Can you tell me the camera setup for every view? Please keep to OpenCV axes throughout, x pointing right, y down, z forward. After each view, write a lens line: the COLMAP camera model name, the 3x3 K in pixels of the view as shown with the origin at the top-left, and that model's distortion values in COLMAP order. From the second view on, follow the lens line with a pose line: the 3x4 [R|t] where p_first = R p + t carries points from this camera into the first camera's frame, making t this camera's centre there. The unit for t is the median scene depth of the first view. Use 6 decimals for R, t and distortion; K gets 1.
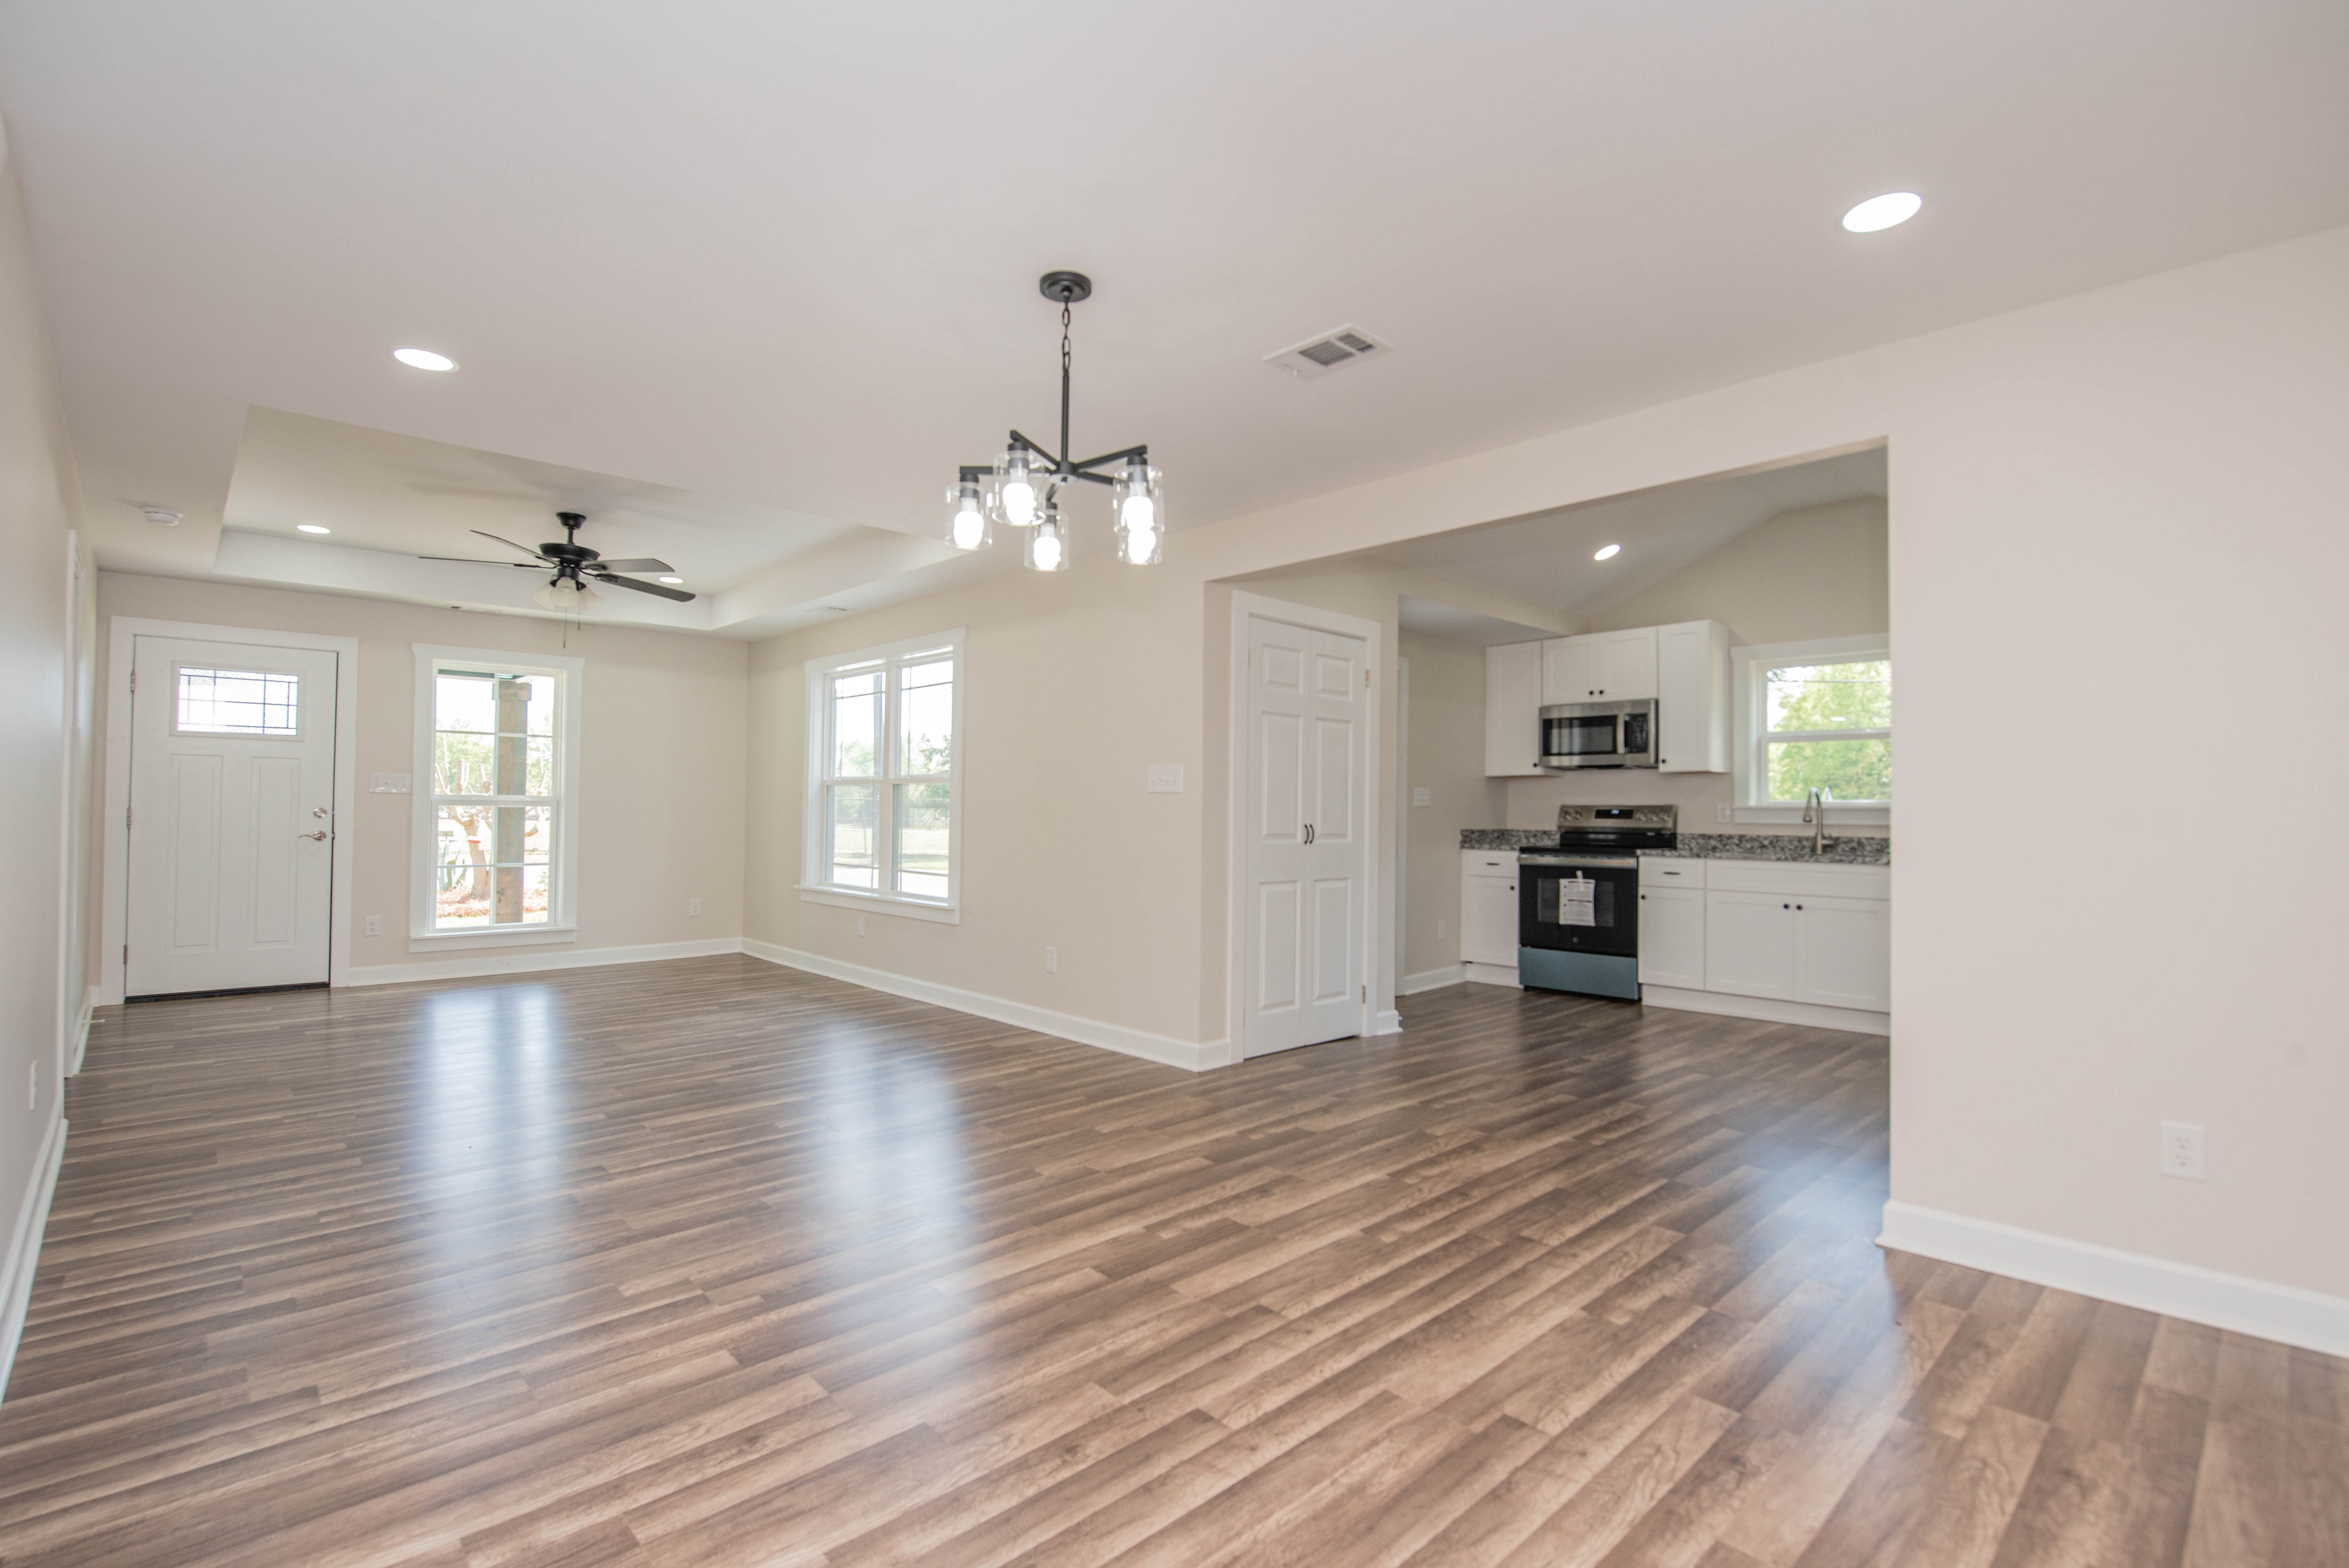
lens RADIAL K [[1070.7, 0, 1161.4], [0, 1070.7, 789.9], [0, 0, 1]] dist [-0.006750, -0.003595]
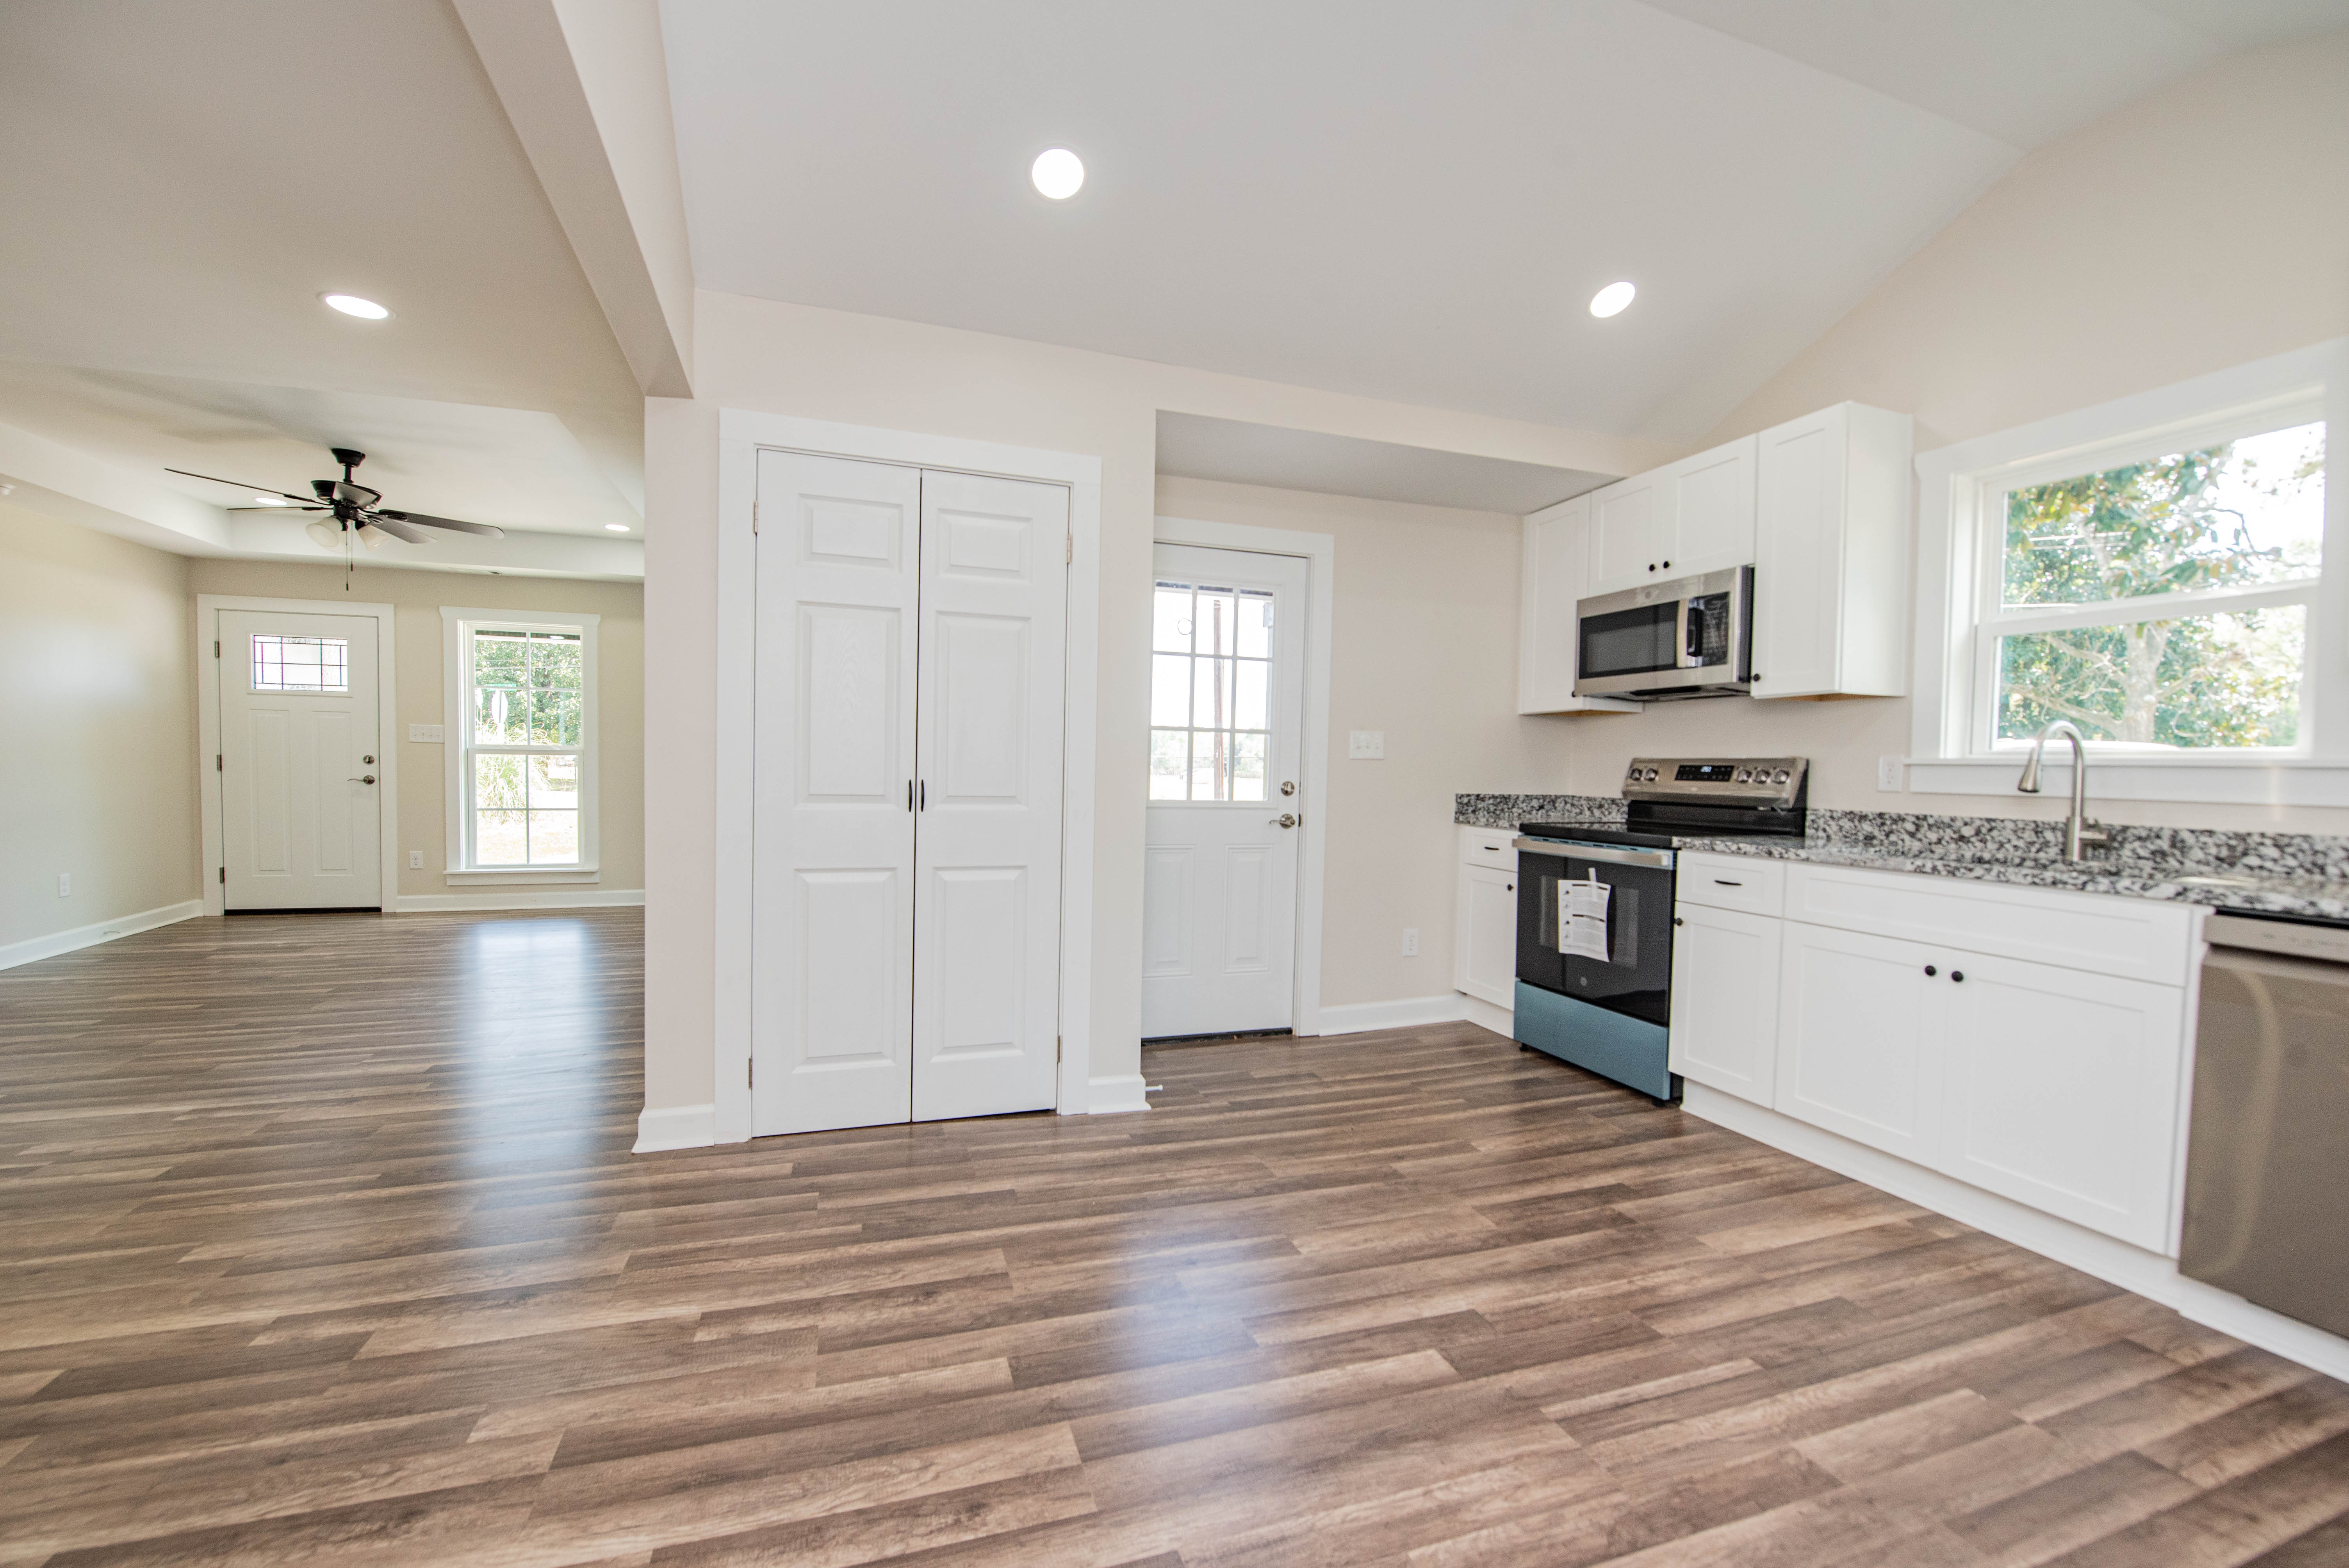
lens RADIAL K [[944.7, 0, 1163.2], [0, 944.7, 798.6], [0, 0, 1]] dist [-0.015898, -0.003103]
pose [[0.910740, 0.021940, -0.412397, 0.458204], [-0.001353, 0.998741, 0.050147, 0.013662], [0.412978, -0.045113, 0.909623, 0.504679]]
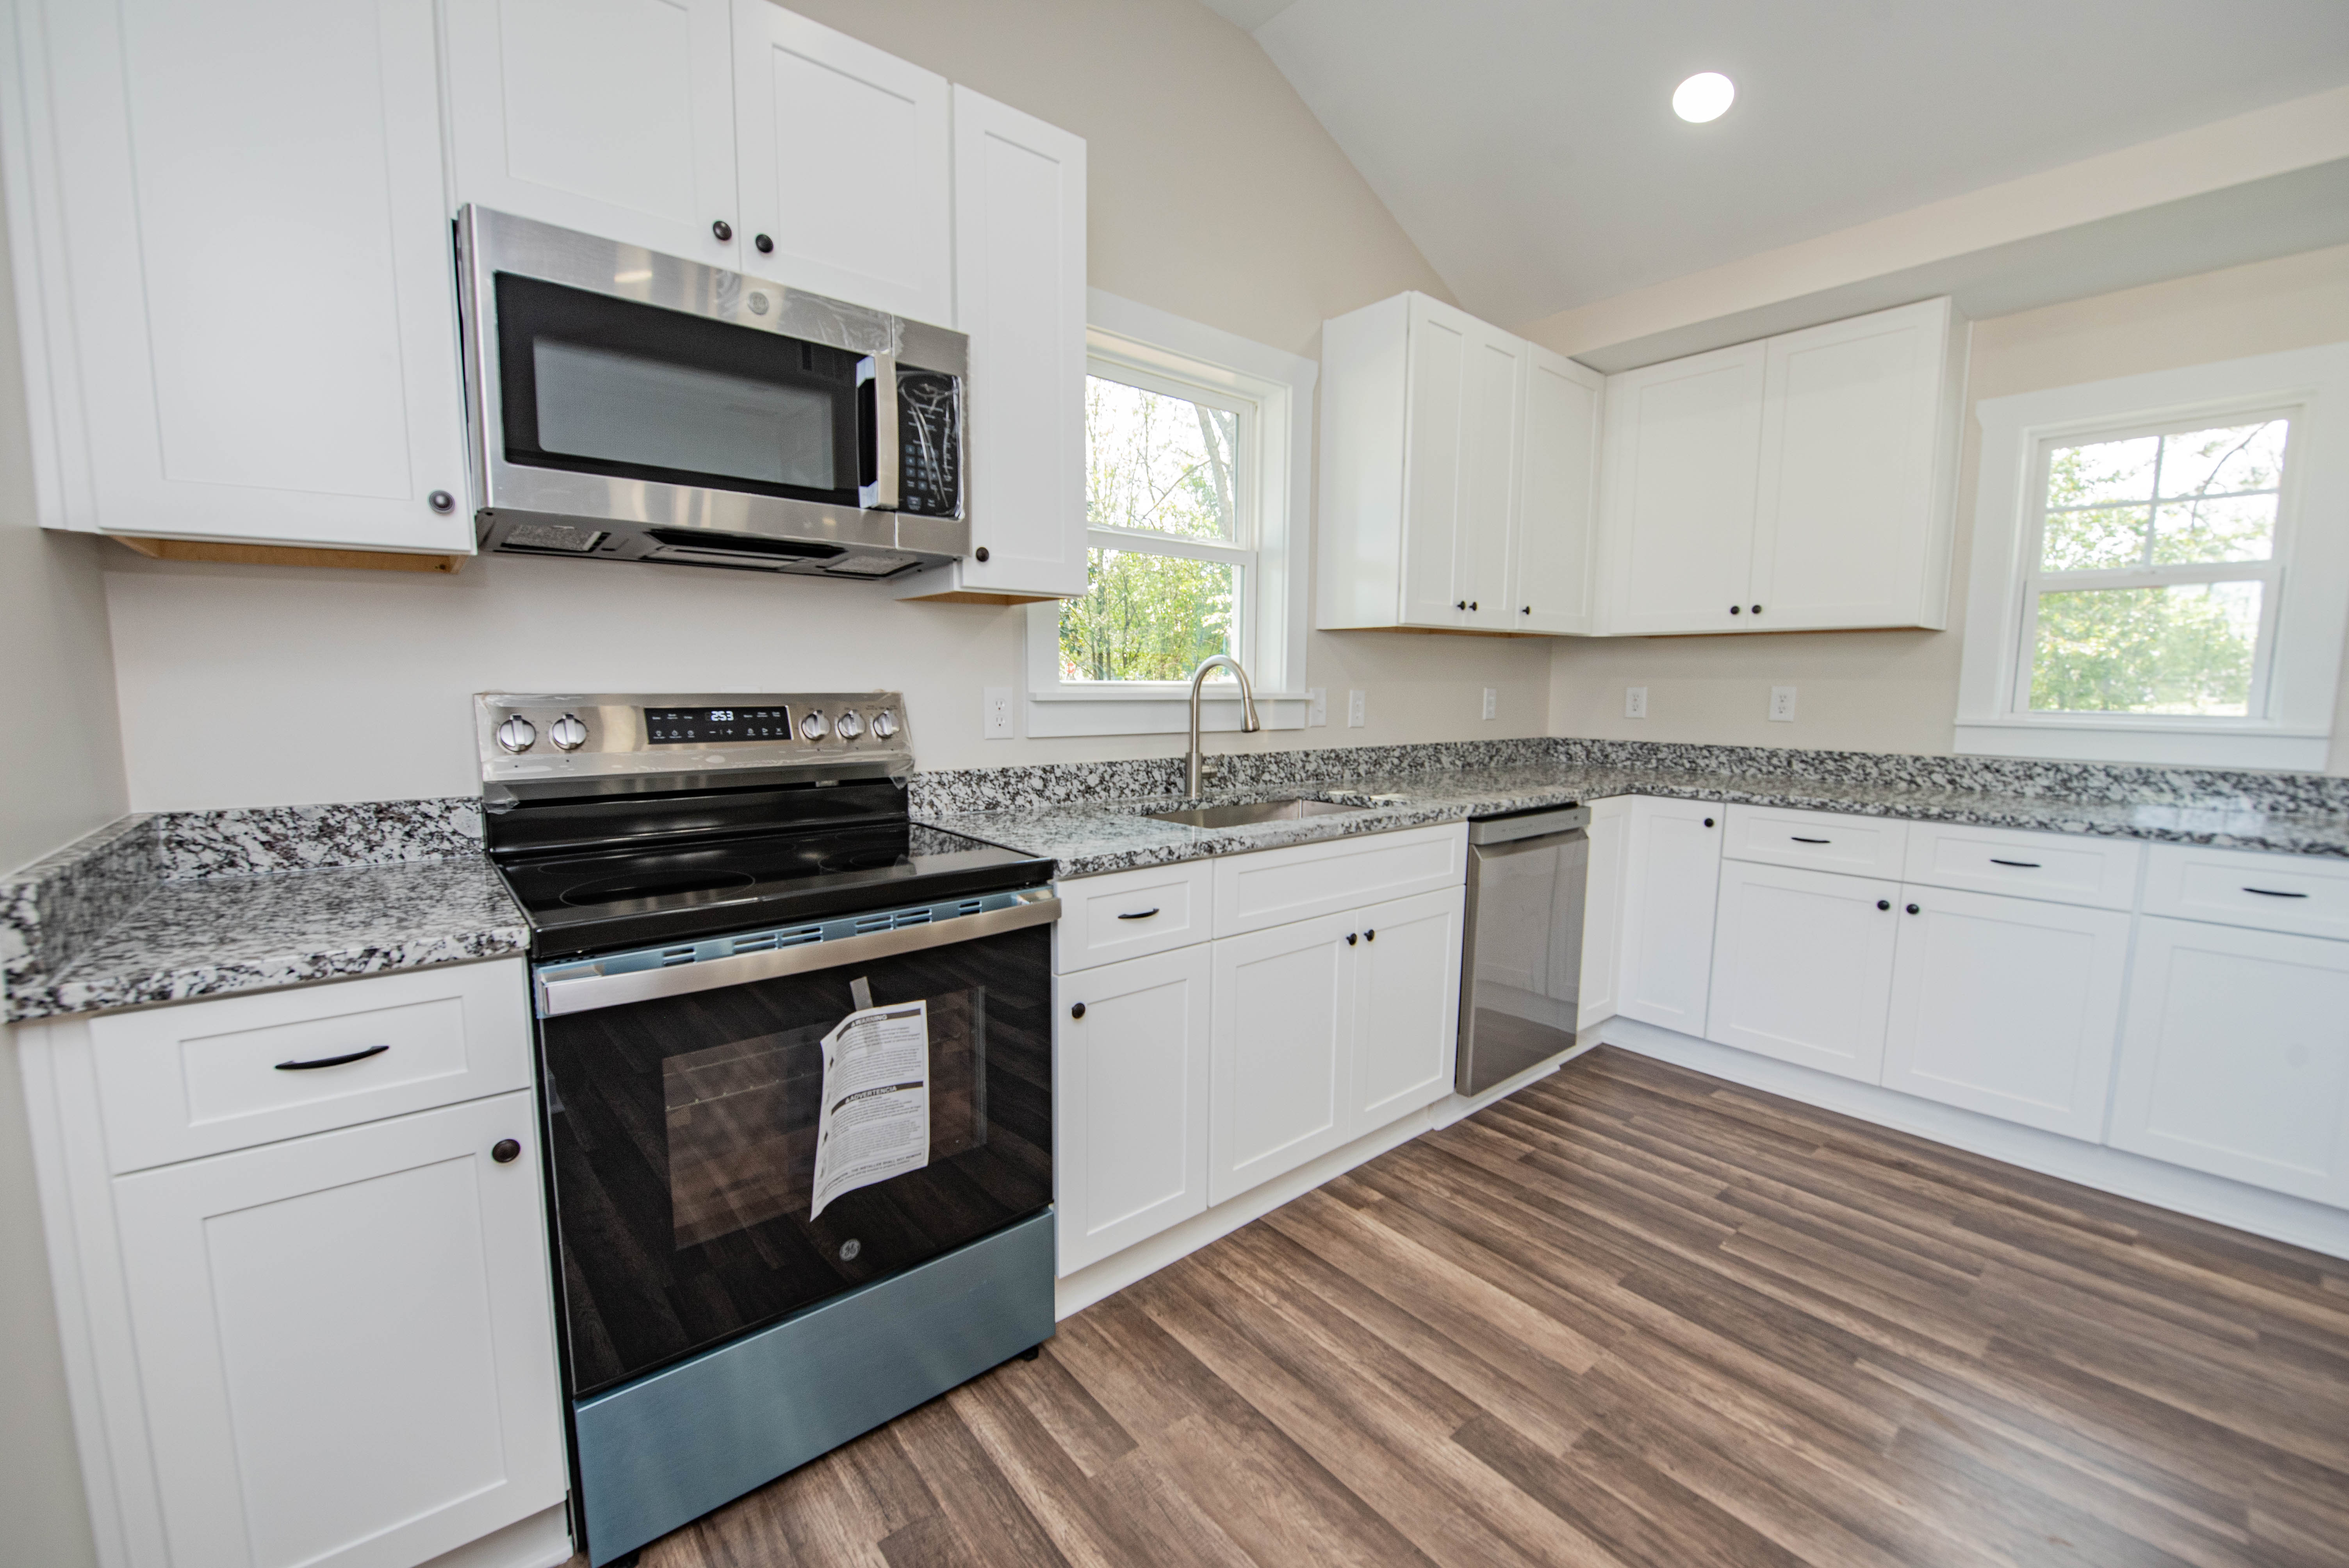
lens RADIAL K [[944.7, 0, 1163.2], [0, 944.7, 798.6], [0, 0, 1]] dist [-0.015898, -0.003103]
pose [[0.064591, -0.129894, 0.989422, 0.224839], [-0.026988, 0.990902, 0.131850, 0.007127], [-0.997547, -0.035218, 0.060498, 1.085822]]
